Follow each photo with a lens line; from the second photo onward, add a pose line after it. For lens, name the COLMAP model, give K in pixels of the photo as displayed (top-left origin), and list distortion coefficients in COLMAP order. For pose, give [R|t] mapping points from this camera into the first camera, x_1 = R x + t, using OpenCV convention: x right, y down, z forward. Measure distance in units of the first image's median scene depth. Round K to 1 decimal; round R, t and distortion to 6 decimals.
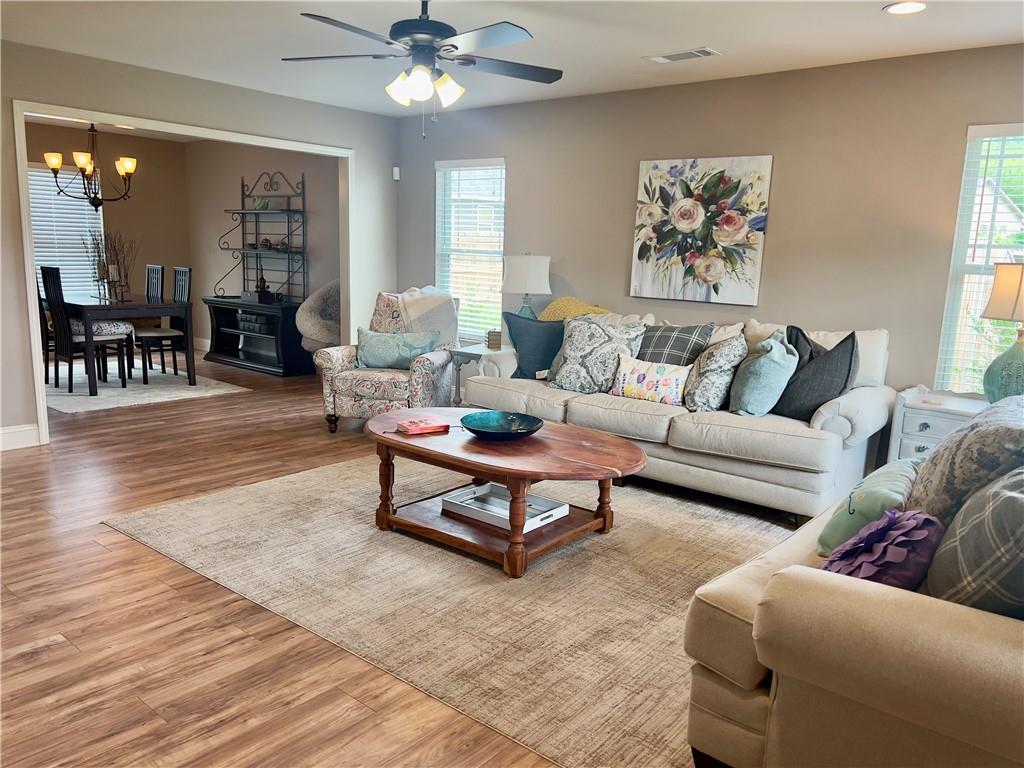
lens RADIAL K [[771.0, 0, 510.9], [0, 771.0, 386.4], [0, 0, 1]] dist [0.025574, -0.007295]
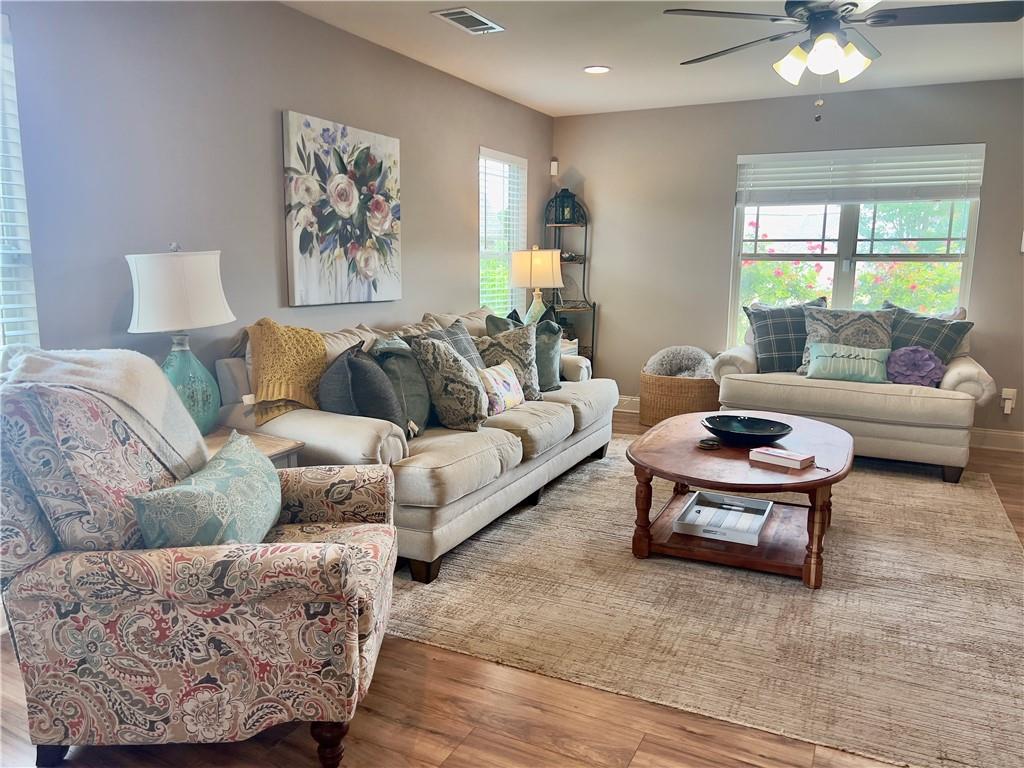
lens RADIAL K [[771.0, 0, 511.0], [0, 771.0, 382.7], [0, 0, 1]] dist [0.025574, -0.007295]
pose [[-0.247278, -0.184367, 0.951242, -0.600607], [0.154285, 0.961713, 0.226503, -0.189593], [-0.956582, 0.202772, -0.209365, 1.037086]]
